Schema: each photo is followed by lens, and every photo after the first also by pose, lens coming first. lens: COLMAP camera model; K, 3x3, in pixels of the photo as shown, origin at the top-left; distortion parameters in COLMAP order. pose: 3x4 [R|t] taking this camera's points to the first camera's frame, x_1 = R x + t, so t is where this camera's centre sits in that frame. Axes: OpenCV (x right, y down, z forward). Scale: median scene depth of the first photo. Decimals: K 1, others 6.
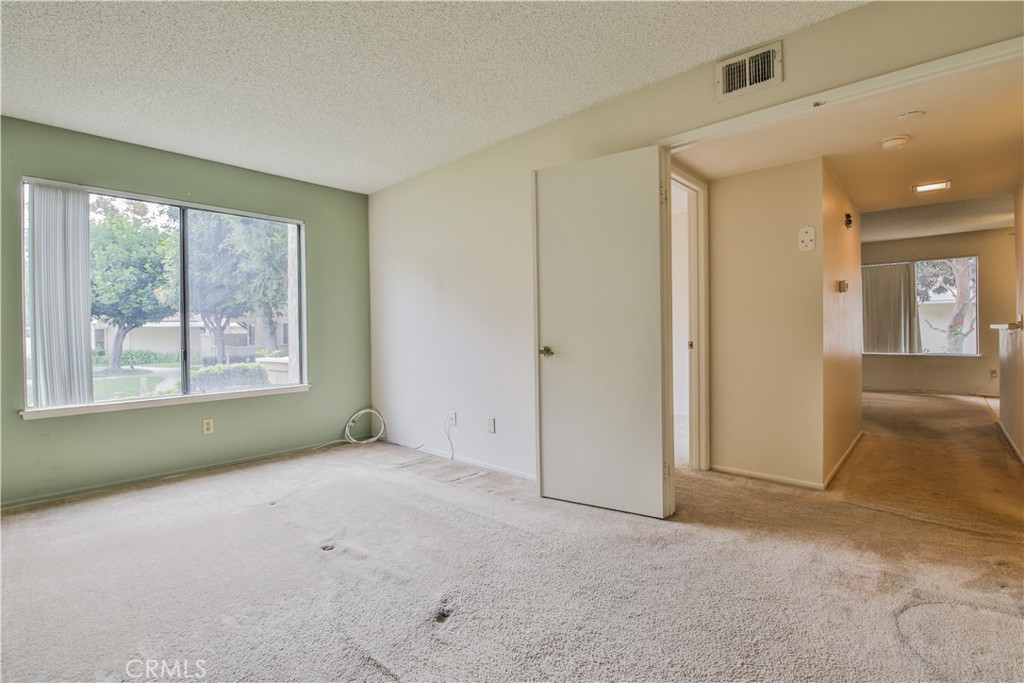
lens RADIAL K [[467.0, 0, 518.5], [0, 467.0, 339.7], [0, 0, 1]] dist [-0.011902, -0.005158]
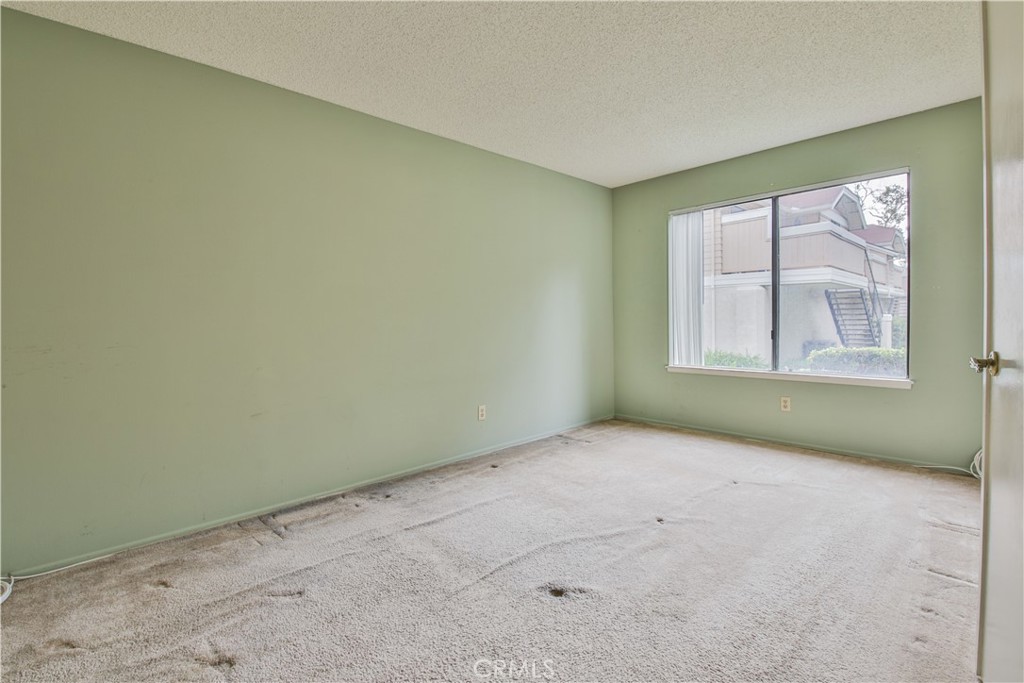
lens RADIAL K [[467.0, 0, 509.4], [0, 467.0, 336.9], [0, 0, 1]] dist [-0.011902, -0.005158]
pose [[-0.078212, 0.050016, -0.995681, 0.408139], [-0.005733, 0.998702, 0.050618, -0.012308], [0.996920, 0.009668, -0.077824, 0.465296]]
